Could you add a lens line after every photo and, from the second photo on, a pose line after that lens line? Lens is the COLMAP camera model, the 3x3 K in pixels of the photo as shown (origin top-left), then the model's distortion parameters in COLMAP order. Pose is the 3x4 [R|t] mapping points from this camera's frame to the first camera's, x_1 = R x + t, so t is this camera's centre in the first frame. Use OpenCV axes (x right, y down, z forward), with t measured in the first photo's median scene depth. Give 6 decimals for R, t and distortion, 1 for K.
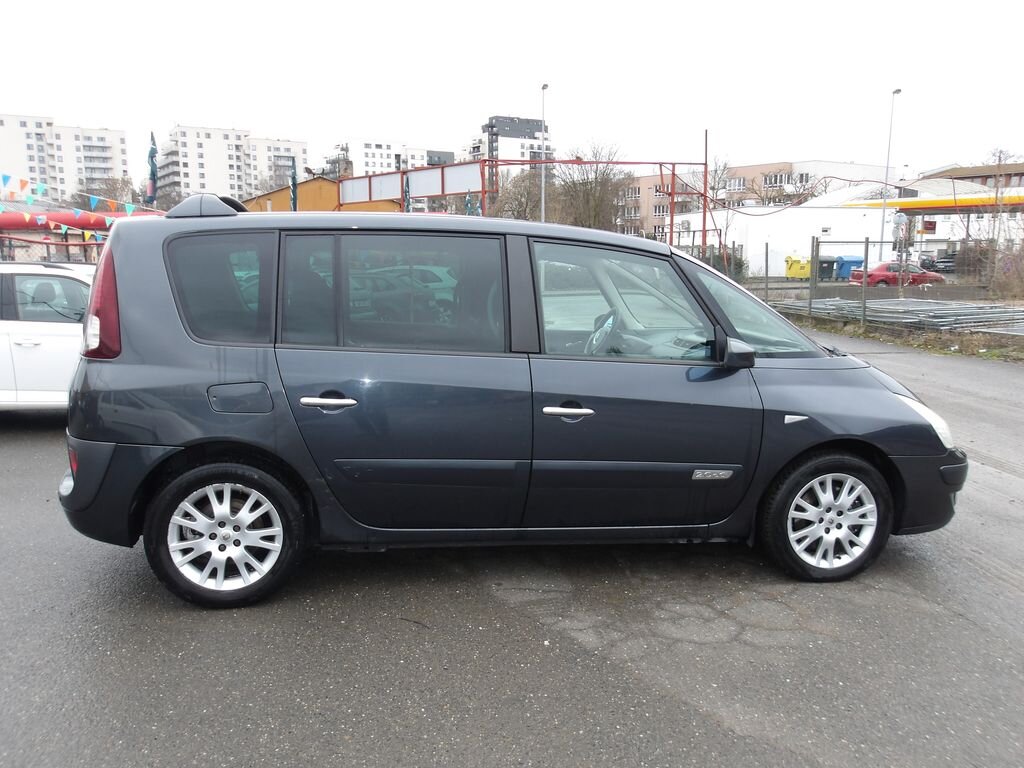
lens RADIAL K [[844.3, 0, 512.0], [0, 844.3, 384.0], [0, 0, 1]] dist [0.004386, 0.007657]
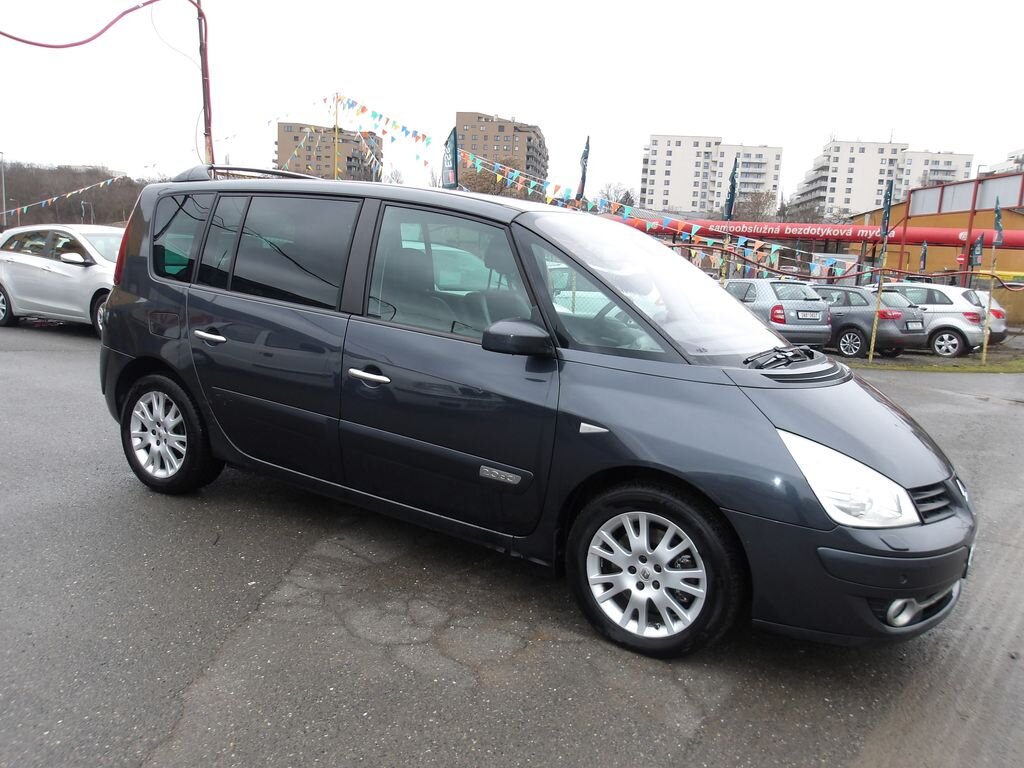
lens RADIAL K [[858.1, 0, 521.0], [0, 858.1, 383.4], [0, 0, 1]] dist [-0.002425, 0.005211]
pose [[0.768942, 0.145467, -0.622549, 0.765379], [-0.157985, 0.986805, 0.035444, -0.020586], [0.619491, 0.071099, 0.781777, 0.307199]]
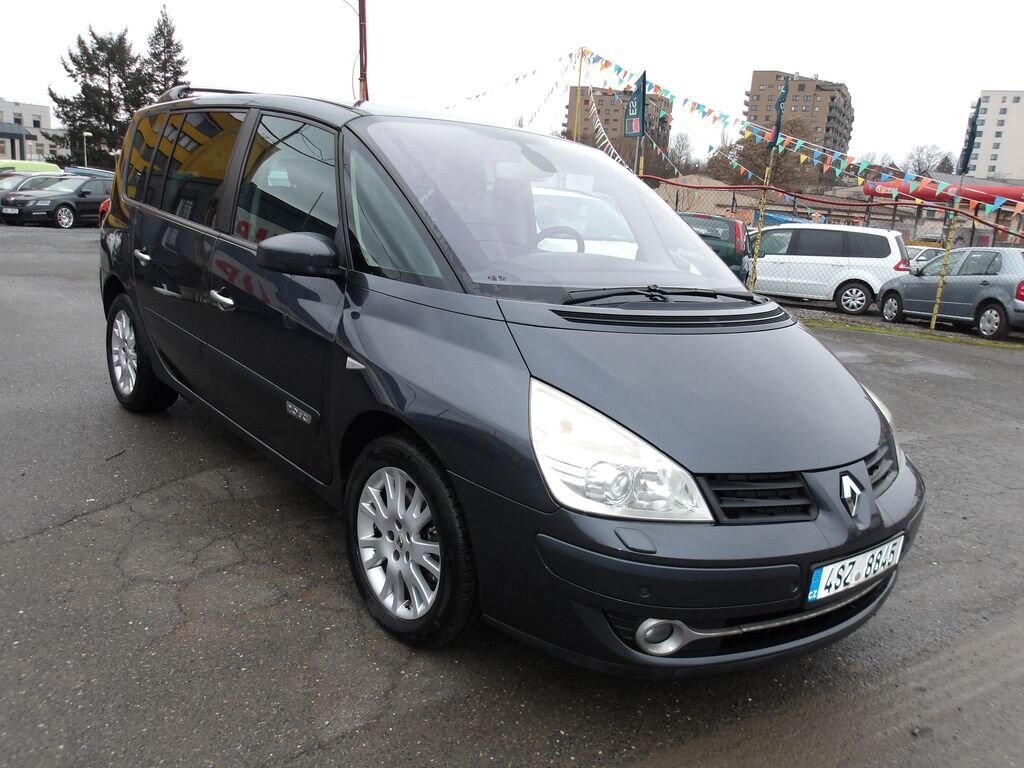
lens RADIAL K [[863.9, 0, 551.6], [0, 863.9, 384.4], [0, 0, 1]] dist [0.009215, 0.003531]
pose [[0.524759, 0.219634, -0.822429, 0.969999], [-0.208506, 0.969874, 0.125972, -0.063270], [0.825320, 0.105377, 0.554745, 0.727618]]
